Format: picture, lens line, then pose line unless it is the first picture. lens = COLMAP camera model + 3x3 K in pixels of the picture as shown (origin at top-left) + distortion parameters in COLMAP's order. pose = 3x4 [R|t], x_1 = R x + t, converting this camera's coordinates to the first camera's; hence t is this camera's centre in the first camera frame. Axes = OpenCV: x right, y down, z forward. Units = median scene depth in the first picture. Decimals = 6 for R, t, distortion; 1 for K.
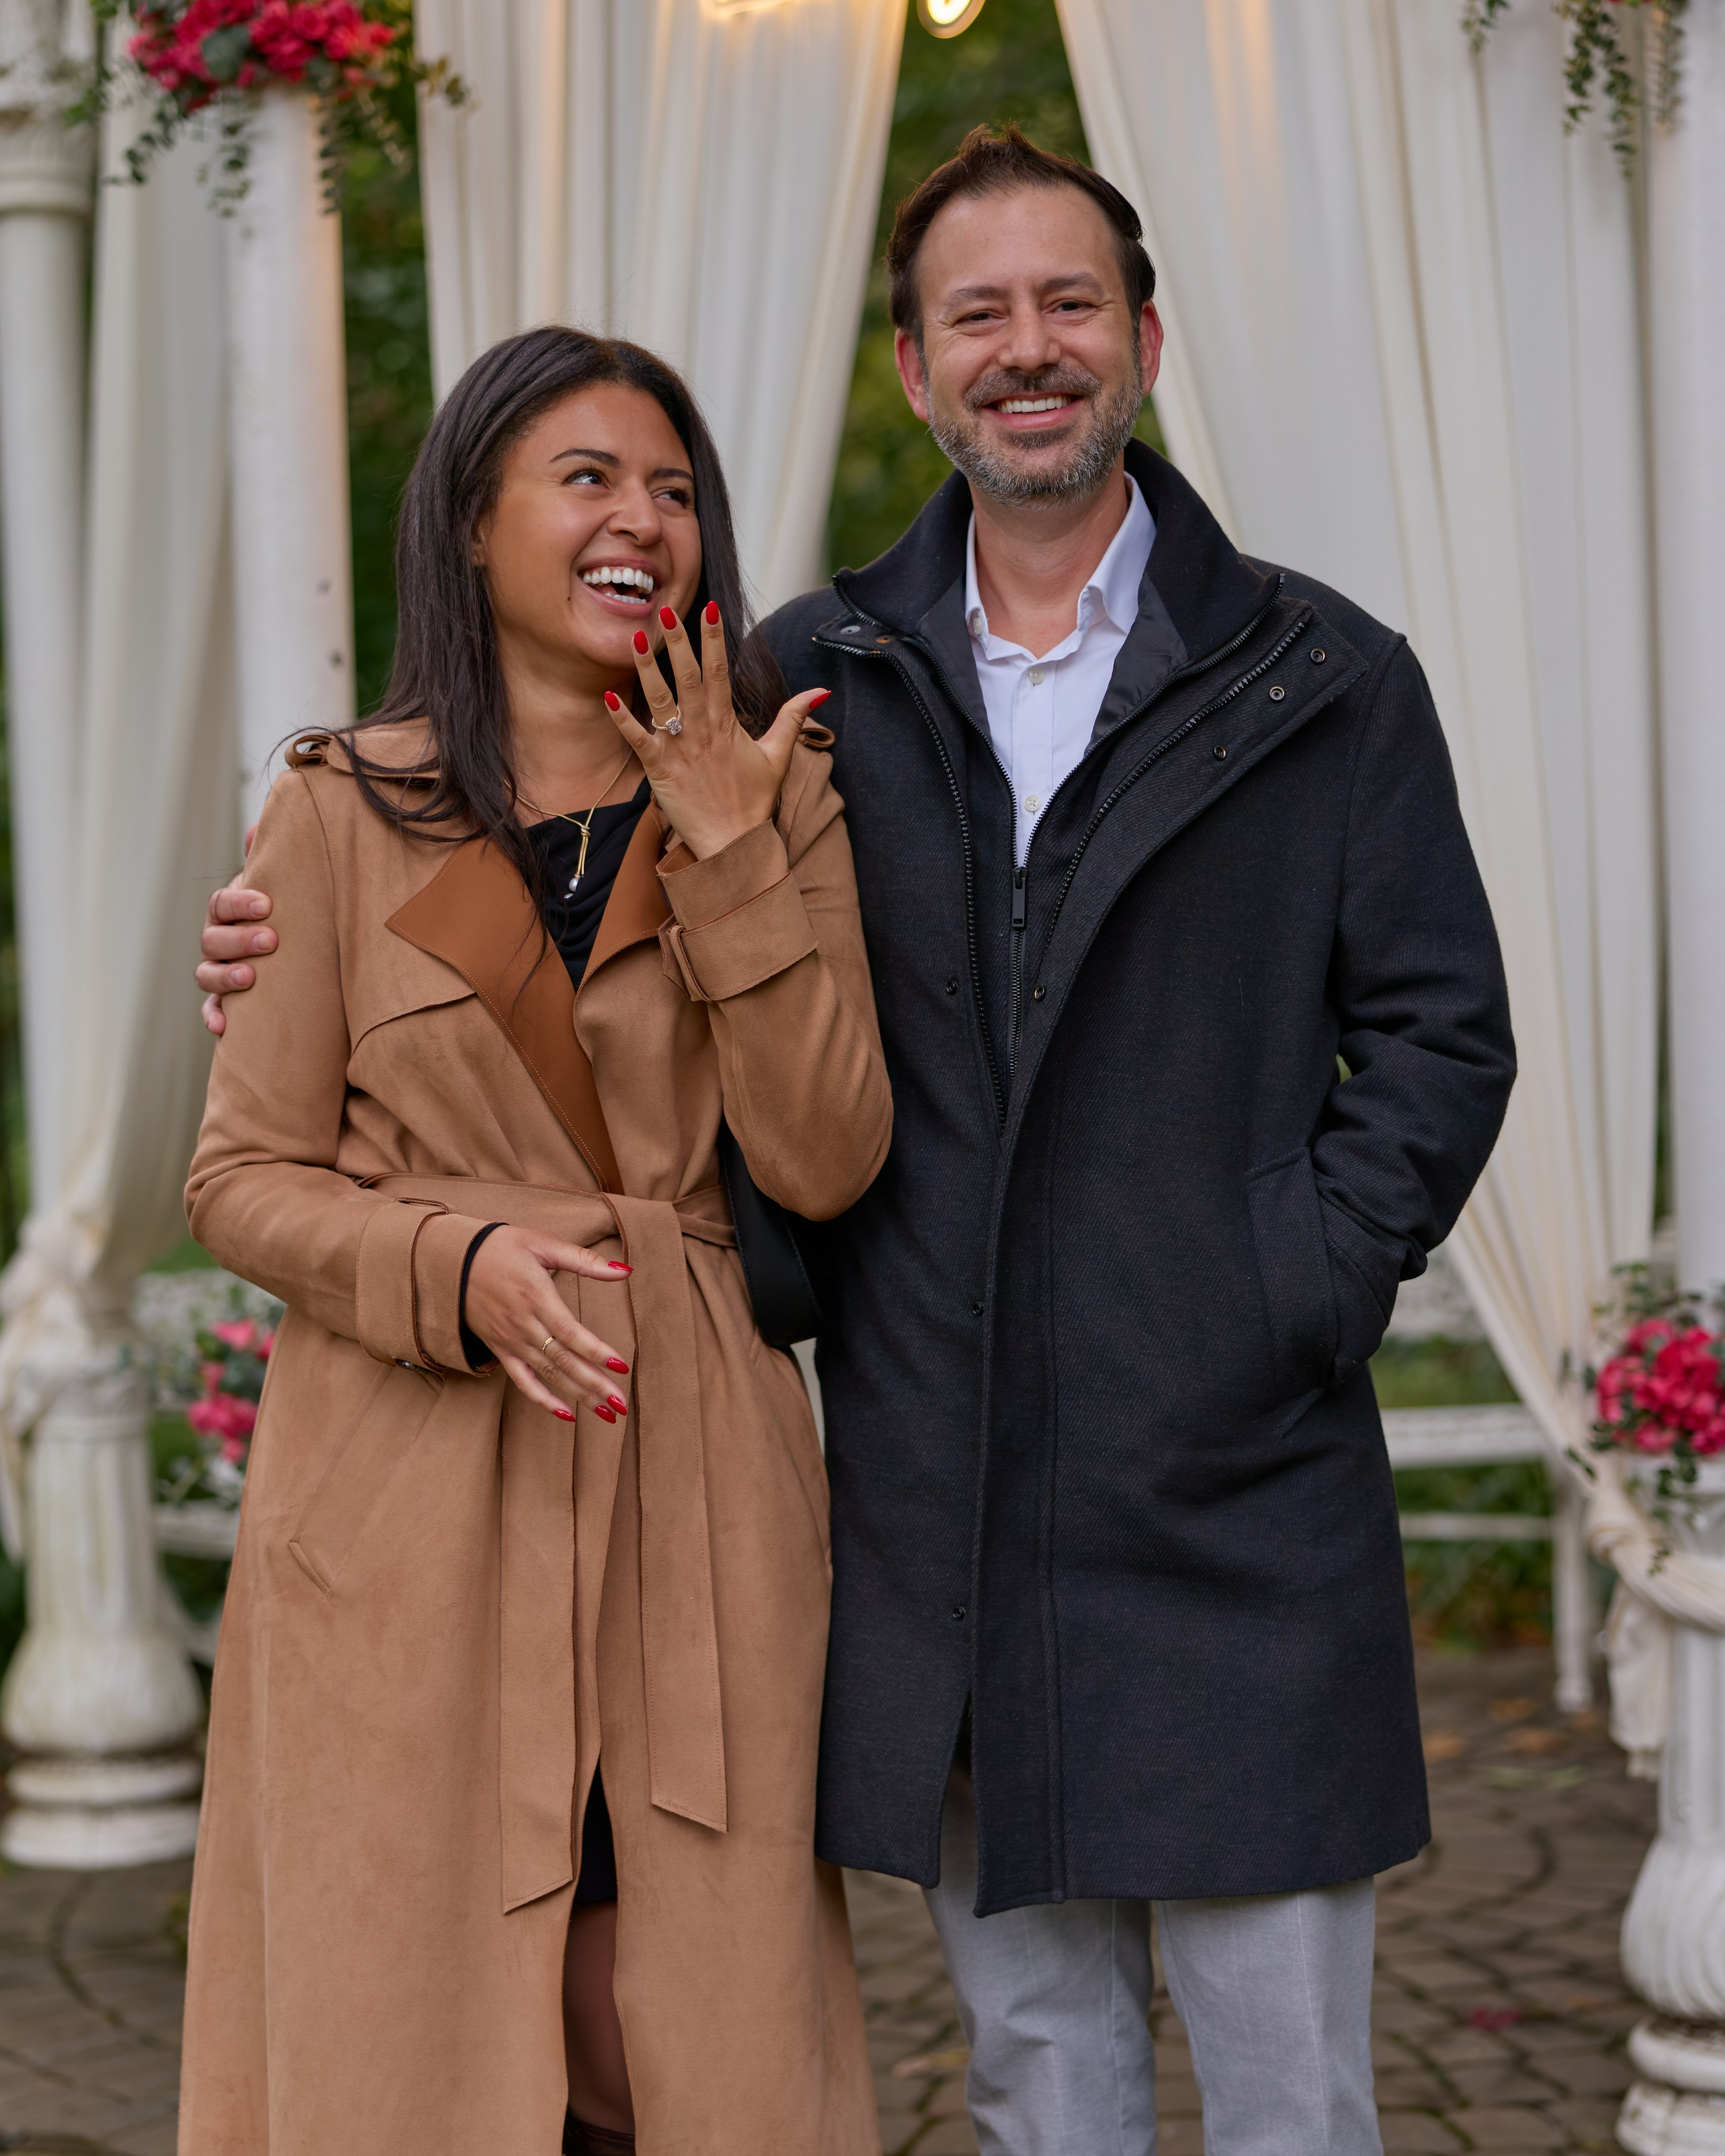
lens RADIAL K [[4320.9, 0, 861.0], [0, 4320.9, 1201.3], [0, 0, 1]] dist [0.022006, -0.215109]
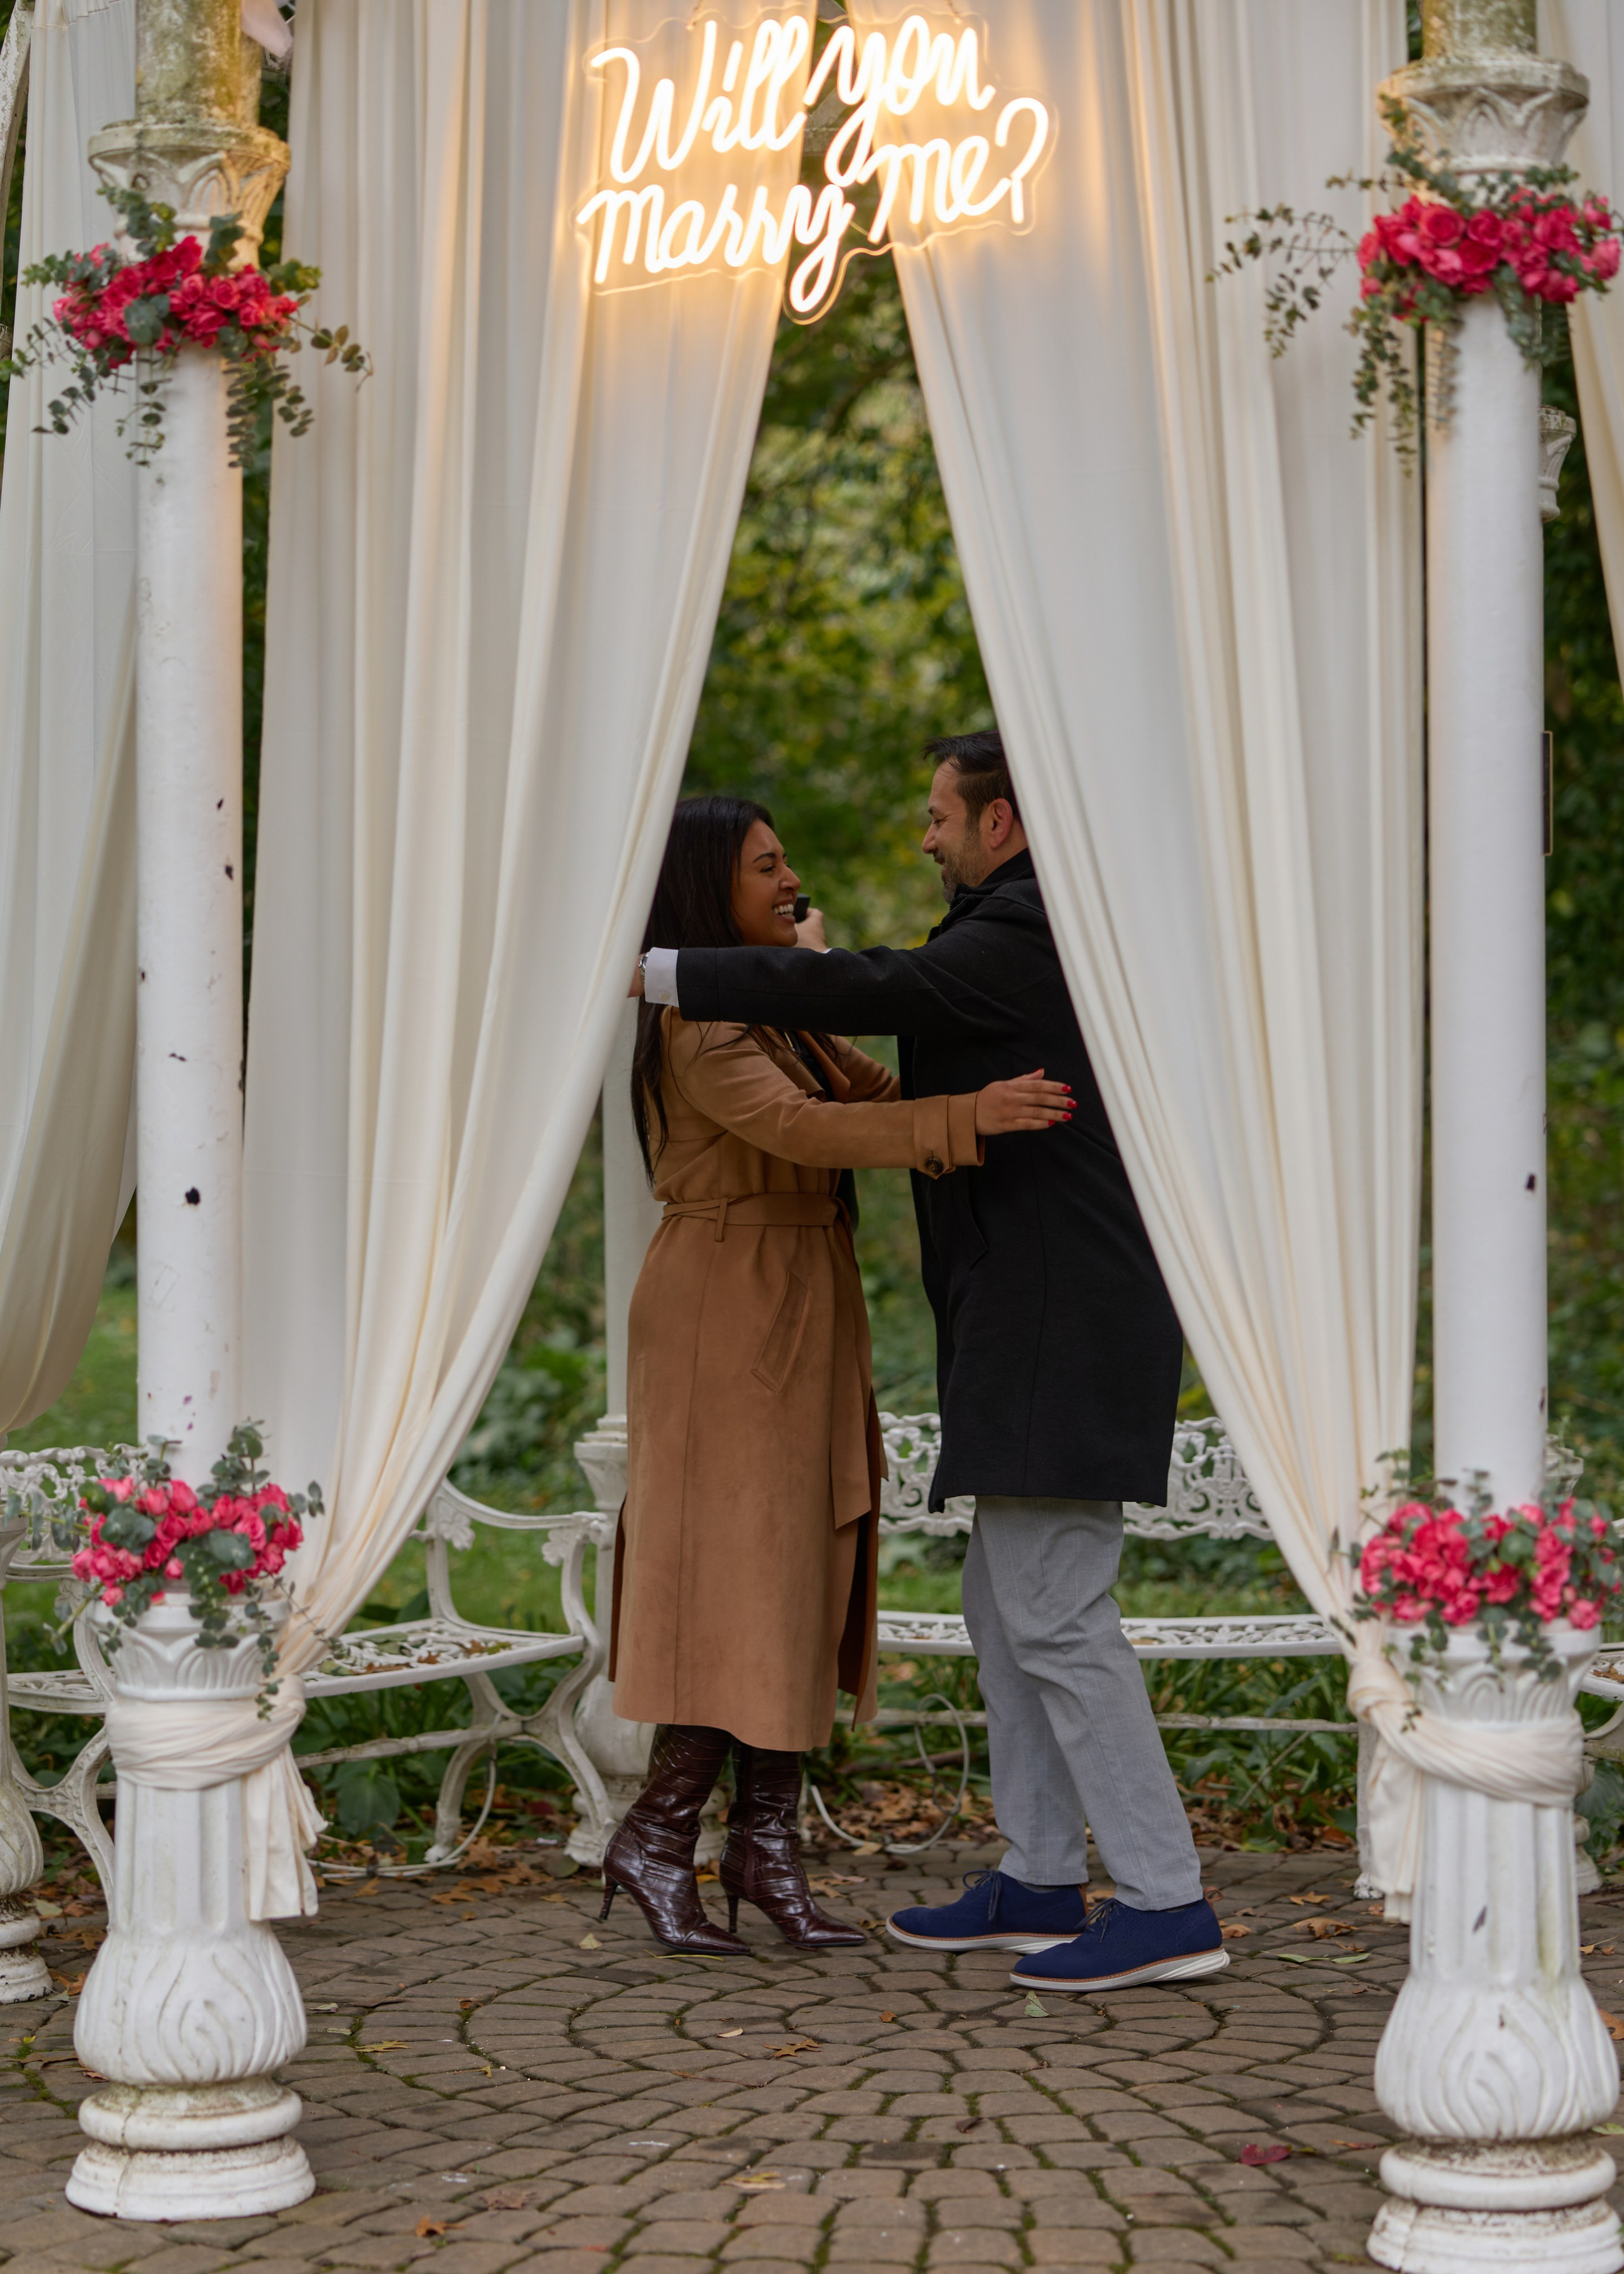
lens RADIAL K [[4681.8, 0, 828.0], [0, 4681.8, 1247.4], [0, 0, 1]] dist [-0.034813, 0.318556]
pose [[0.999187, 0.025914, 0.030882, -0.004441], [-0.024696, 0.998927, -0.039186, 0.012593], [-0.031865, 0.038391, 0.998755, -0.188957]]
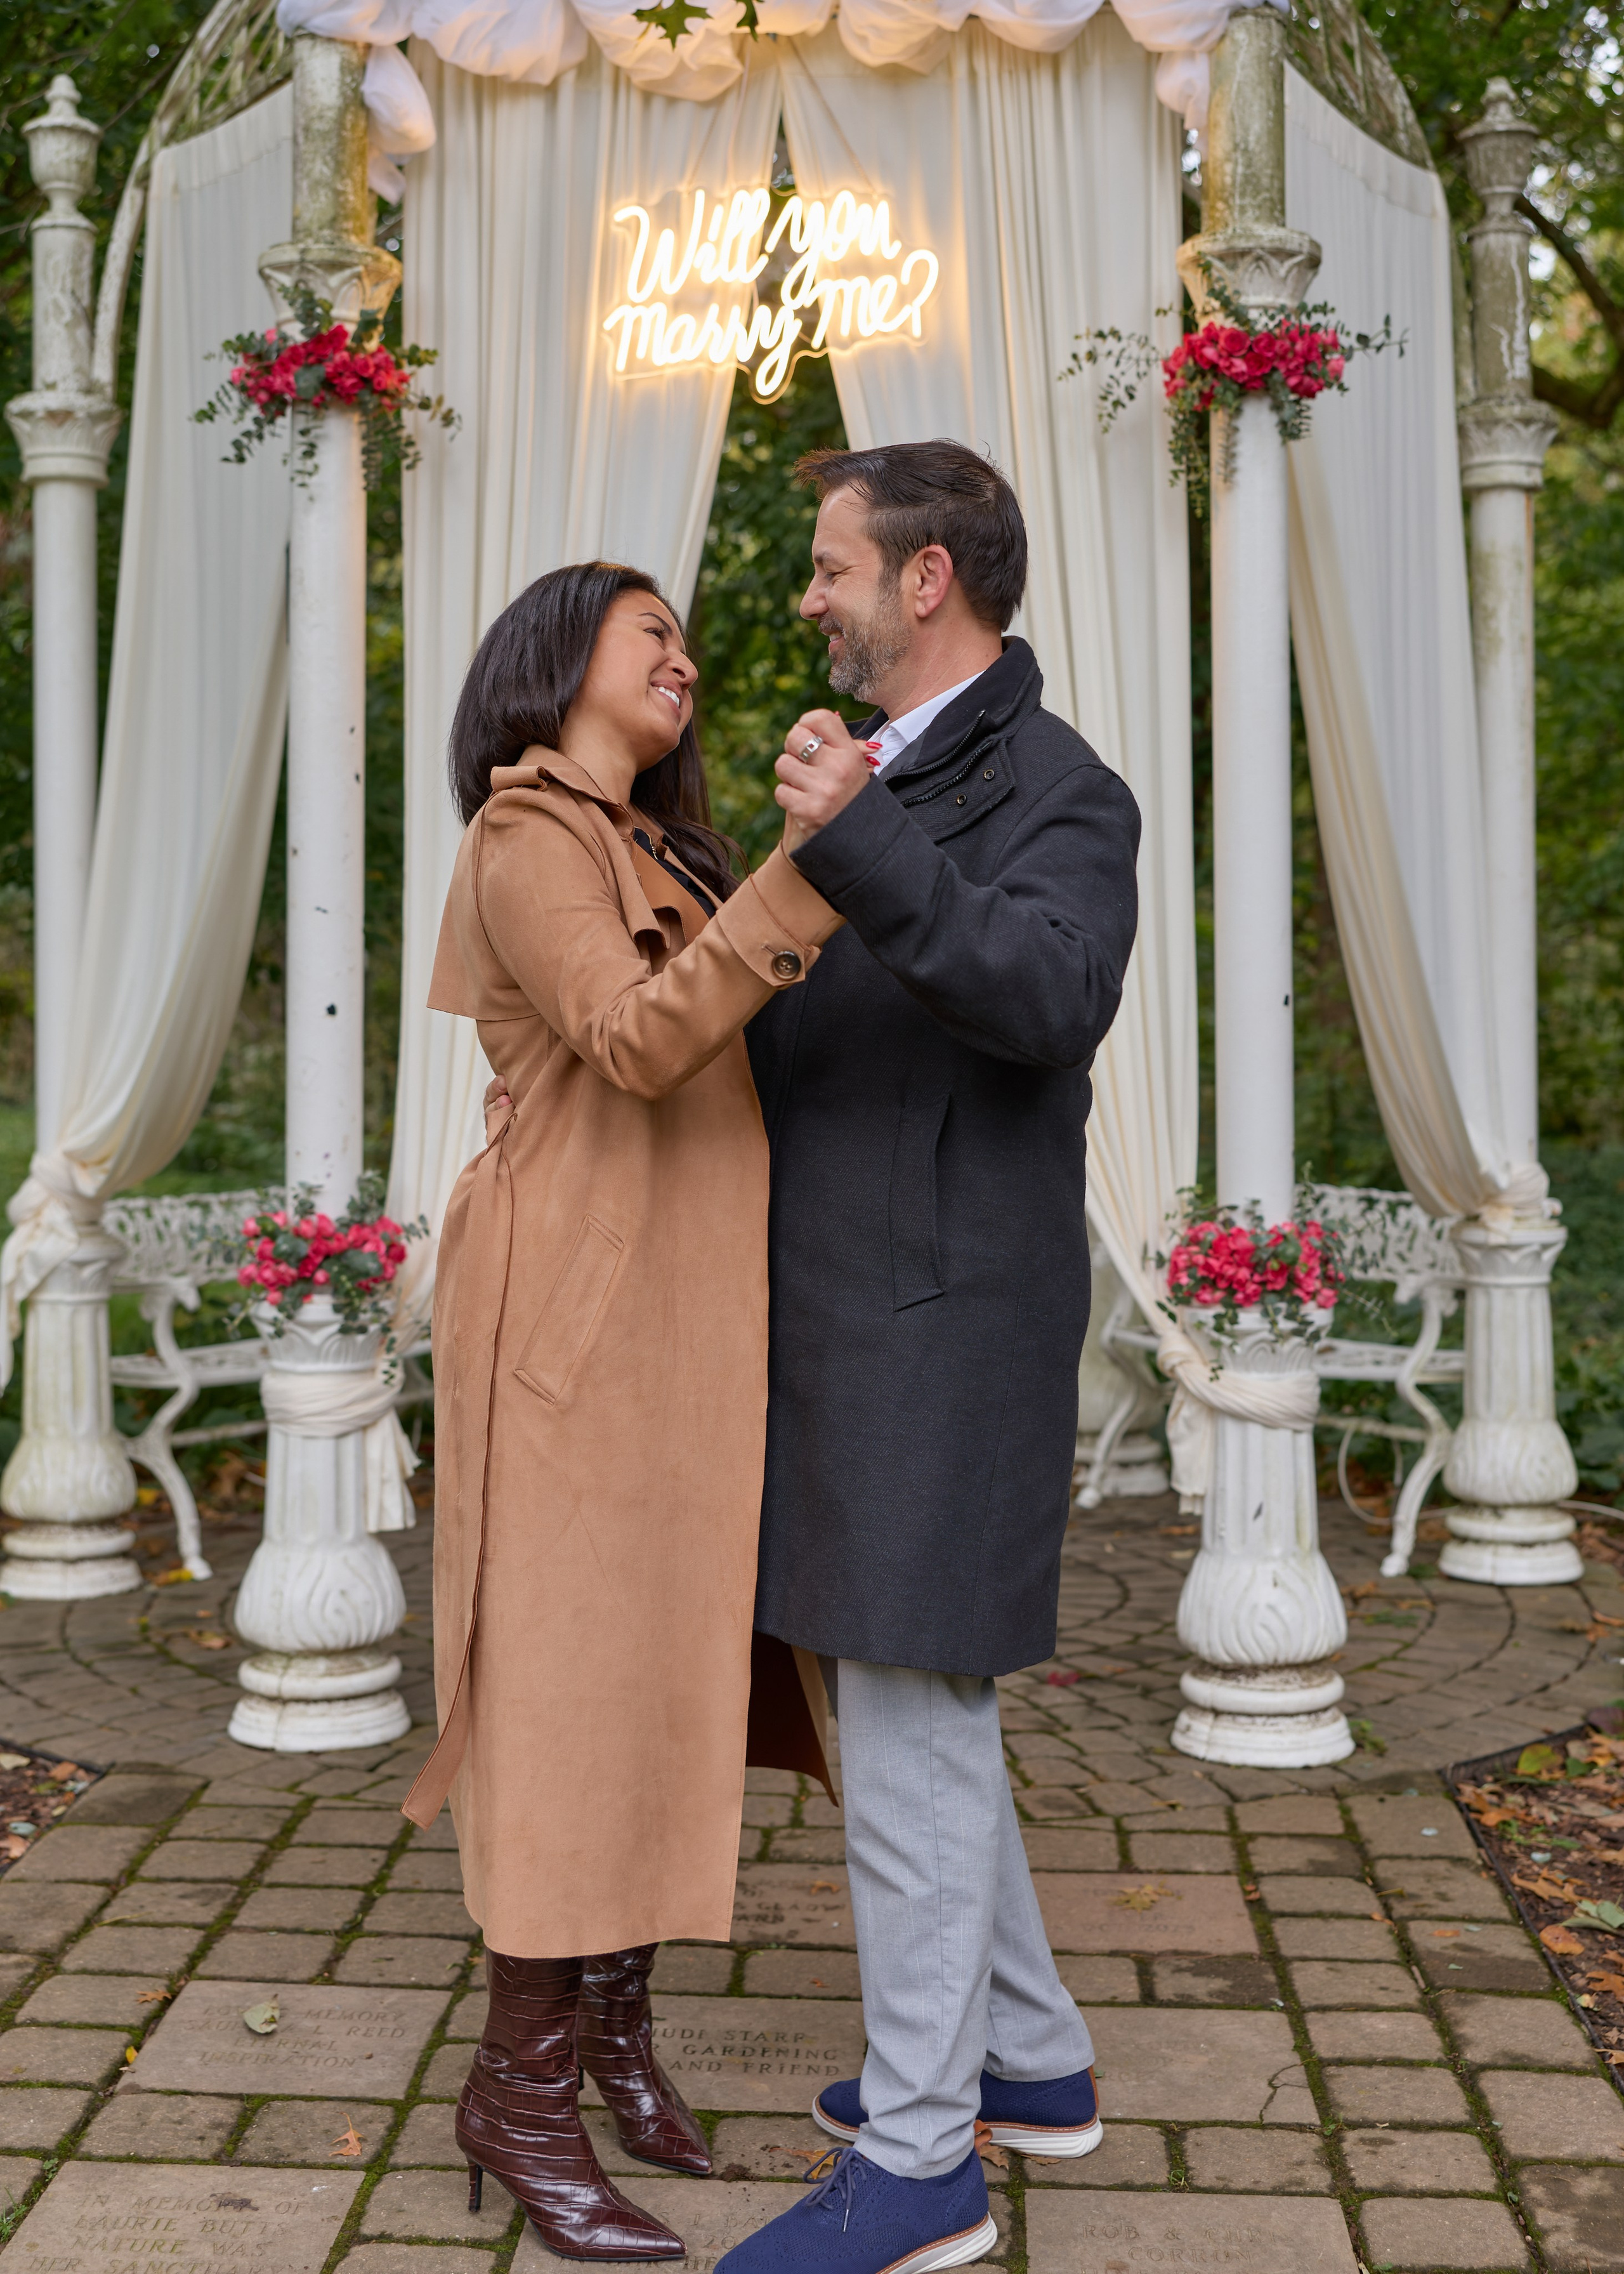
lens RADIAL K [[2951.1, 0, 811.5], [0, 2951.1, 995.9], [0, 0, 1]] dist [0.007652, -0.007983]
pose [[0.984226, 0.030697, 0.174234, -0.150056], [-0.018096, 0.997134, -0.073460, 0.026401], [-0.175990, 0.069148, 0.981960, -0.049091]]
